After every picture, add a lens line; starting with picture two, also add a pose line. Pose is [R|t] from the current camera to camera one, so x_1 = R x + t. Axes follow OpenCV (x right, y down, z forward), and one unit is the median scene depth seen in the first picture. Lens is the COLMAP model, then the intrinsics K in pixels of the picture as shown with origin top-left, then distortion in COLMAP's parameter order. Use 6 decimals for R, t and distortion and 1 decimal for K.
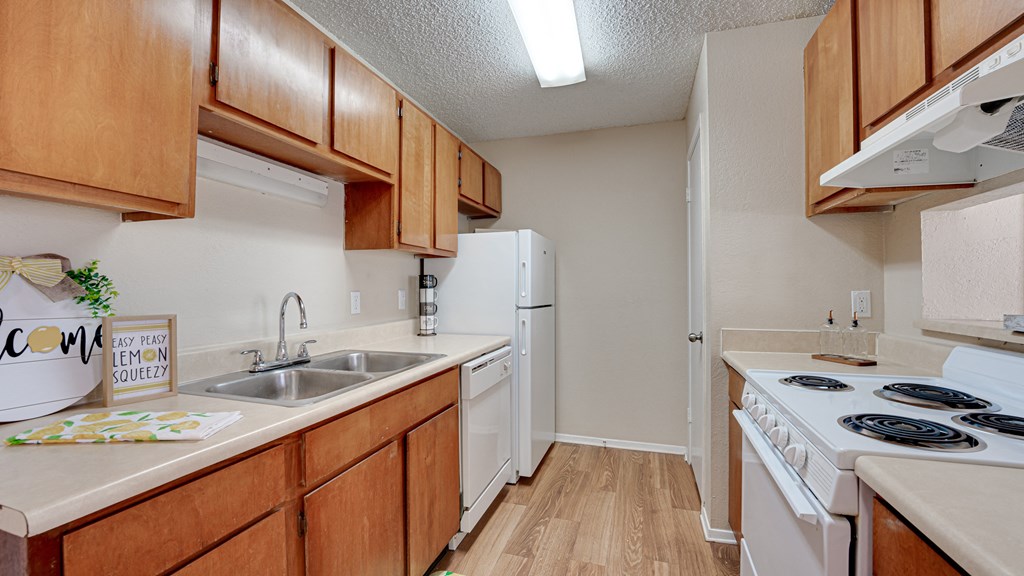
lens RADIAL K [[430.2, 0, 519.4], [0, 430.2, 286.7], [0, 0, 1]] dist [-0.022326, 0.000057]
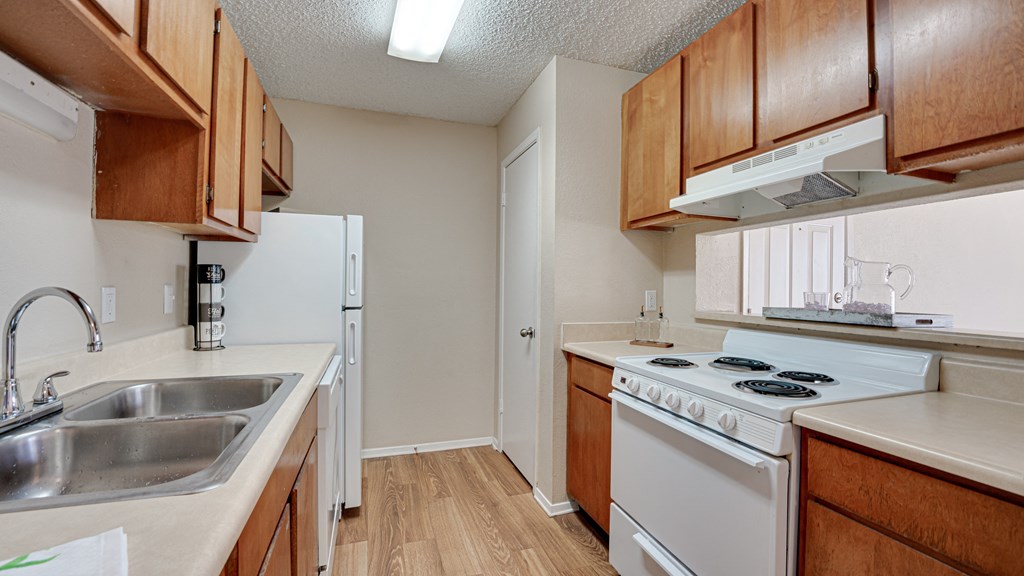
lens RADIAL K [[430.2, 0, 519.4], [0, 430.2, 286.7], [0, 0, 1]] dist [-0.022326, 0.000057]
pose [[0.799481, 0.011262, 0.600586, -0.272916], [-0.014246, 0.999898, 0.000215, 0.002650], [-0.600522, -0.008728, 0.799560, 0.154883]]
